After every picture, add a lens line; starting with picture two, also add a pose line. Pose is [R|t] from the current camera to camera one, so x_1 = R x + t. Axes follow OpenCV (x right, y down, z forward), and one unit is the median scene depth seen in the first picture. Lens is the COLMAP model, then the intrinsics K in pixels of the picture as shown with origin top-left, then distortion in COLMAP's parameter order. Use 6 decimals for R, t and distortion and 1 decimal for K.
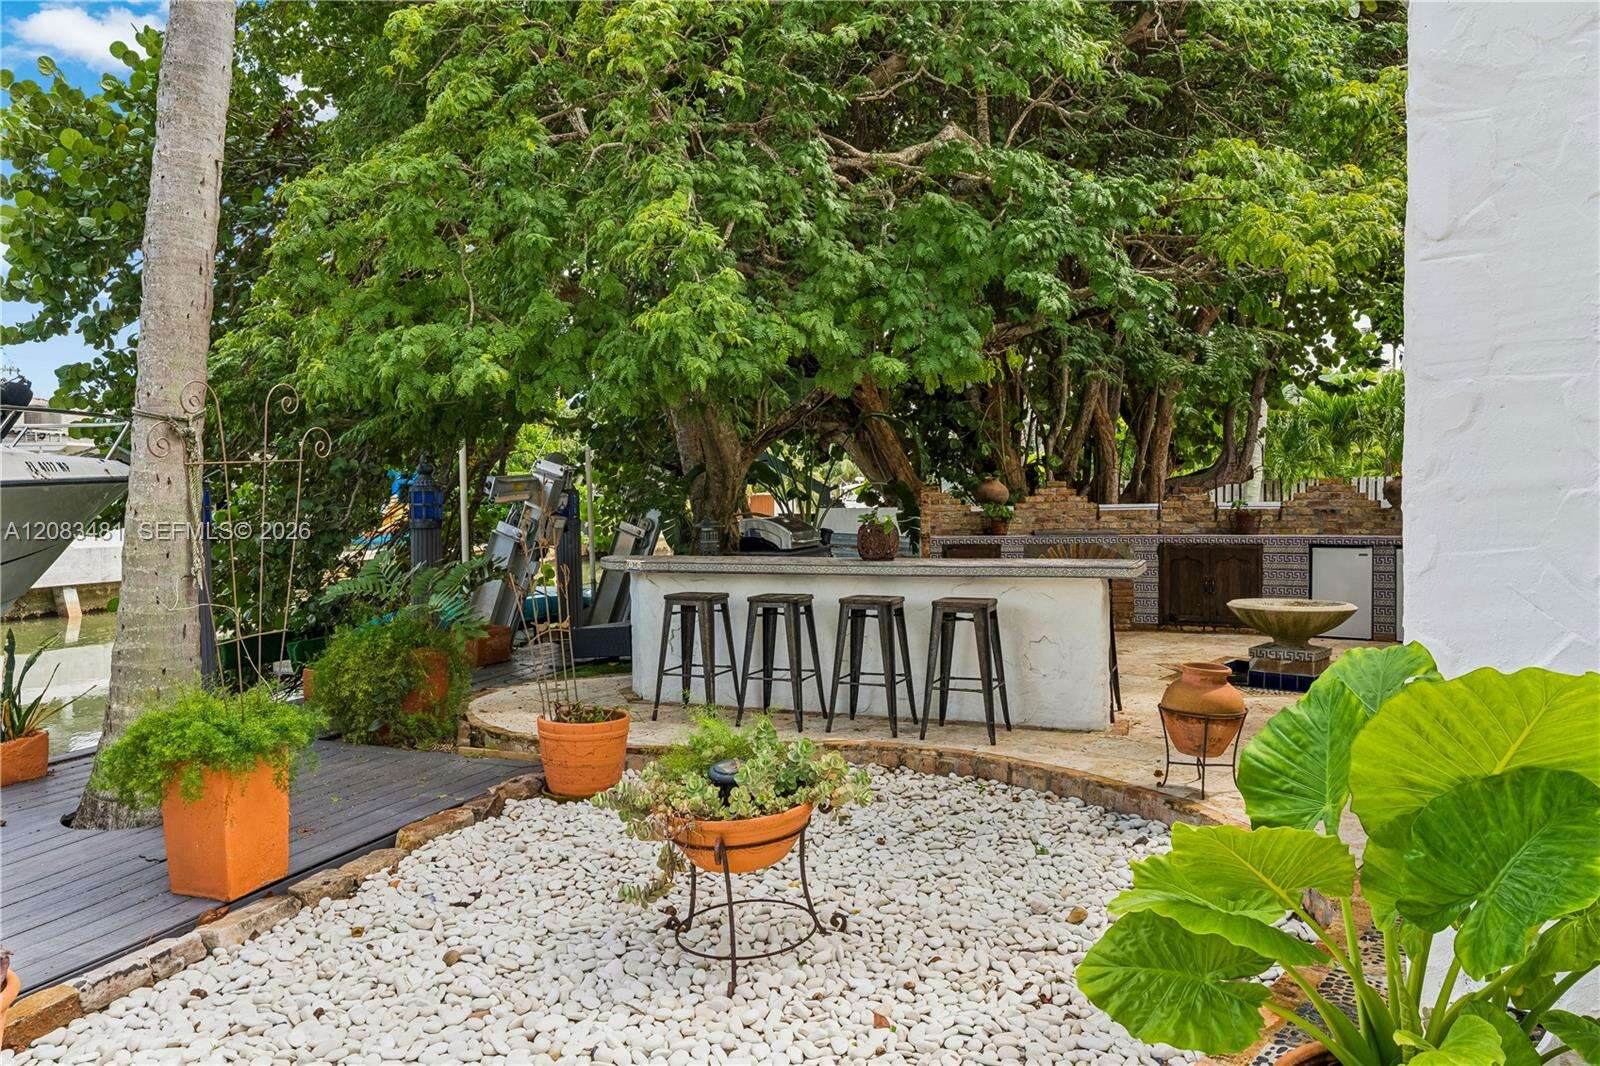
lens RADIAL K [[1102.2, 0, 776.3], [0, 1102.2, 544.6], [0, 0, 1]] dist [-0.009164, 0.015835]
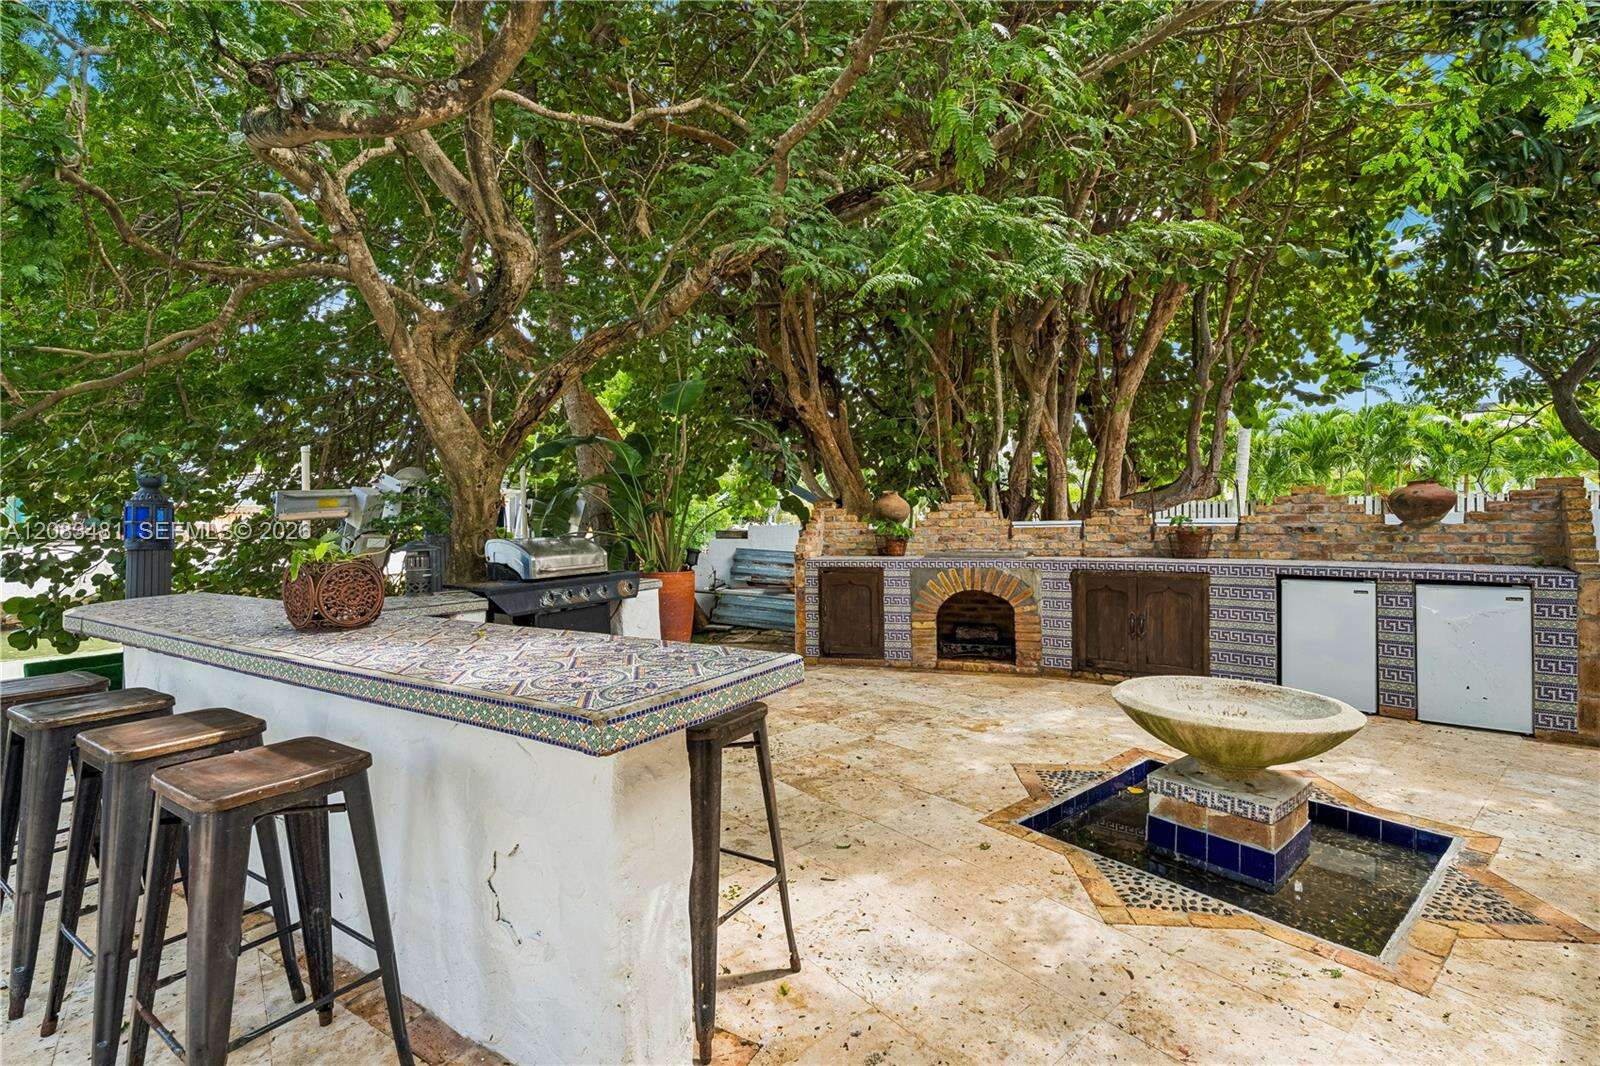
lens RADIAL K [[715.4, 0, 790.4], [0, 715.4, 530.2], [0, 0, 1]] dist [0.004358, -0.001544]
pose [[0.986555, -0.000071, -0.163432, 0.396165], [-0.004092, 0.999676, -0.025135, -0.027053], [0.163381, 0.025465, 0.986234, 0.776649]]
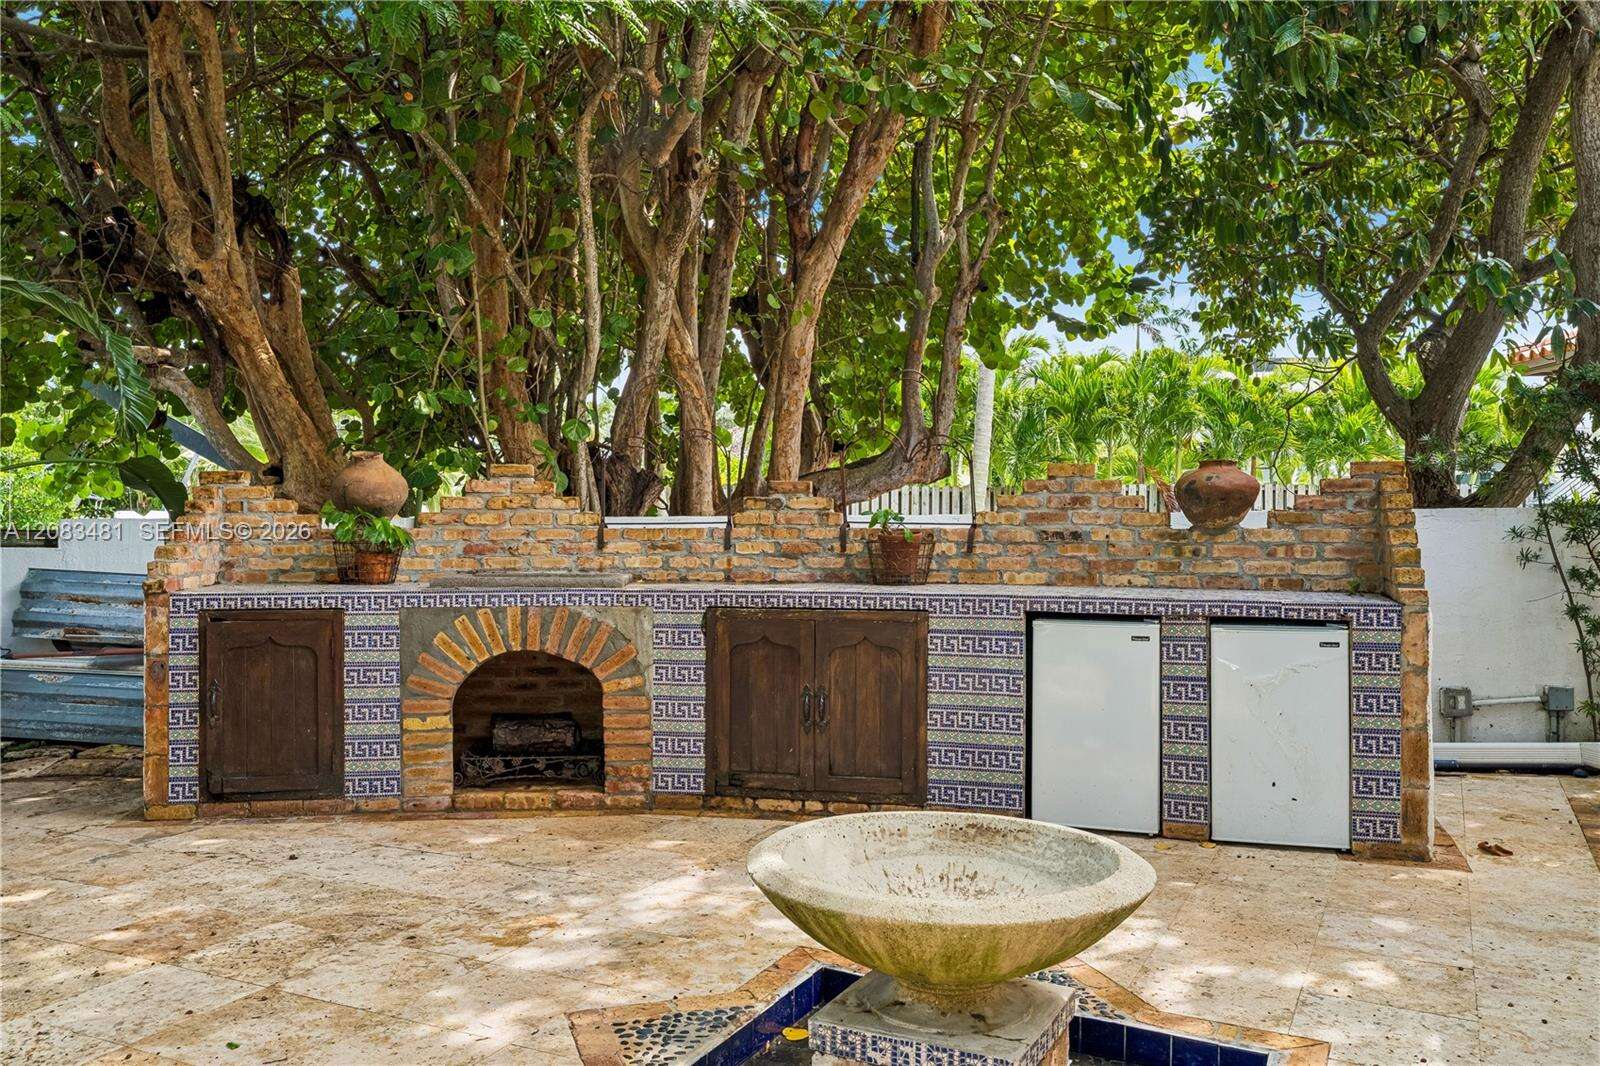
lens RADIAL K [[1294.4, 0, 791.8], [0, 1294.4, 523.4], [0, 0, 1]] dist [-0.026666, 0.024209]
pose [[0.968527, 0.008739, 0.248755, 0.436398], [-0.001072, 0.999521, -0.030941, -0.031530], [-0.248906, 0.029701, 0.968072, 0.862006]]
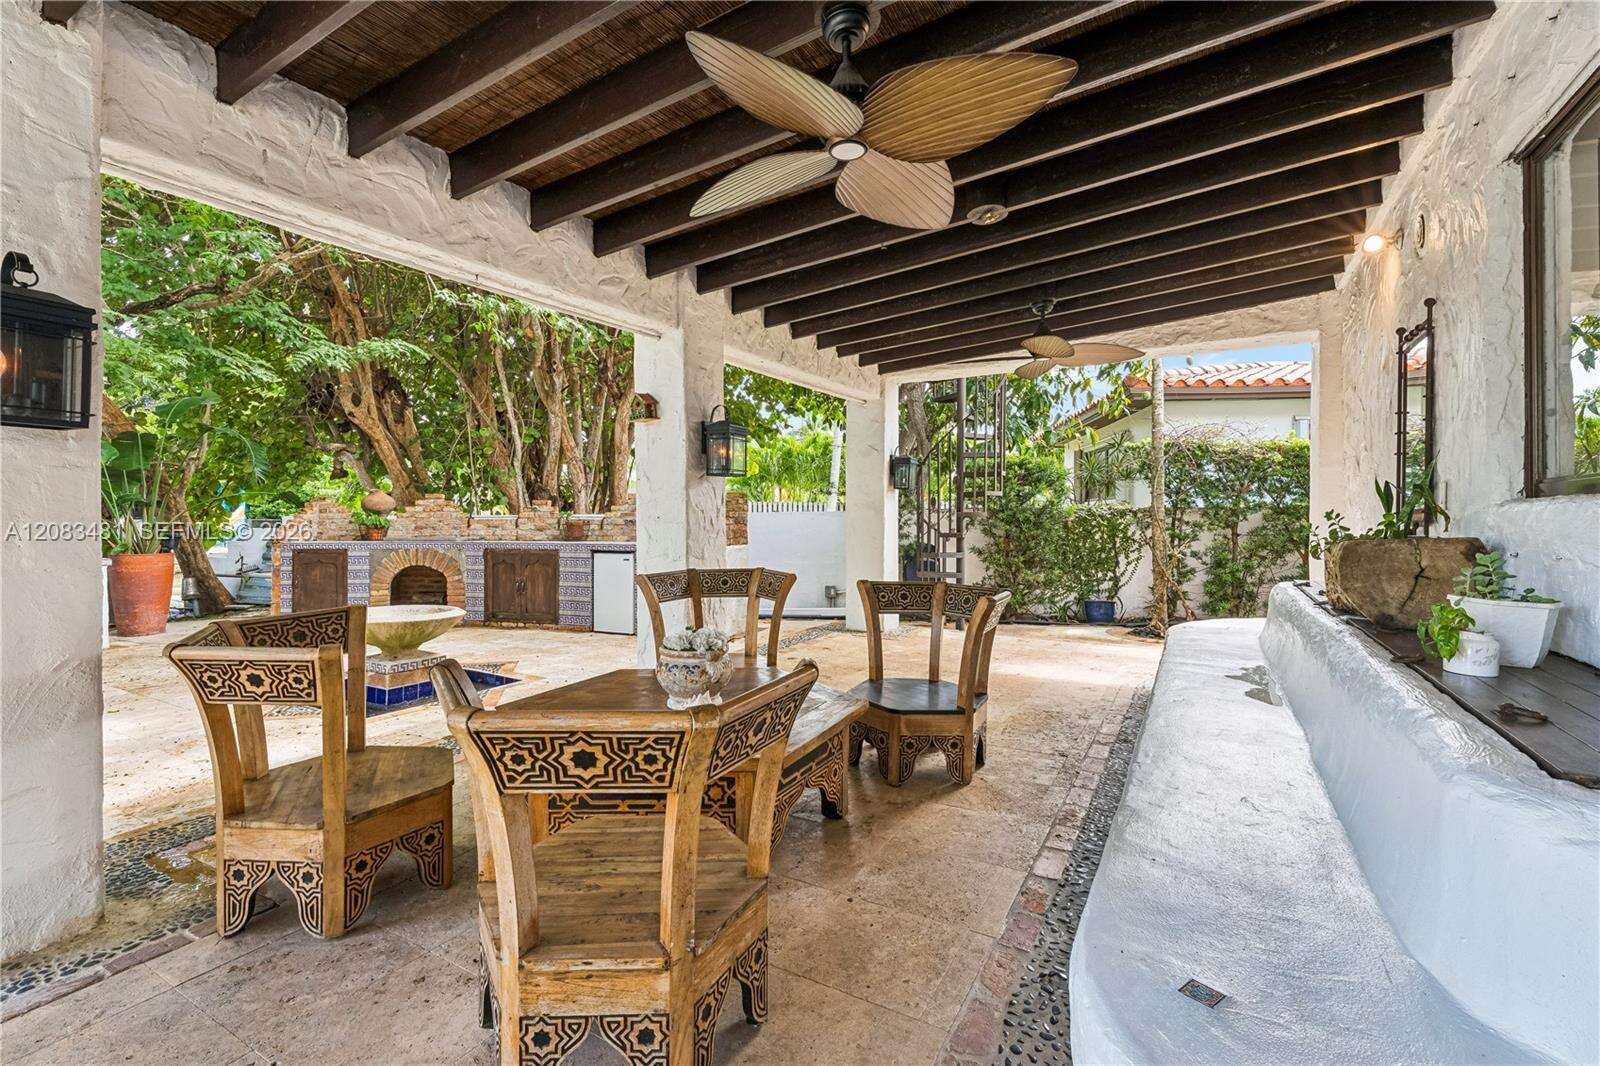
lens RADIAL K [[715.4, 0, 794.9], [0, 715.4, 510.9], [0, 0, 1]] dist [0.004358, -0.001544]
pose [[0.980251, 0.012864, 0.197340, 0.883166], [-0.003519, 0.998859, -0.047629, -0.010596], [-0.197728, 0.045994, 0.979177, 0.379355]]
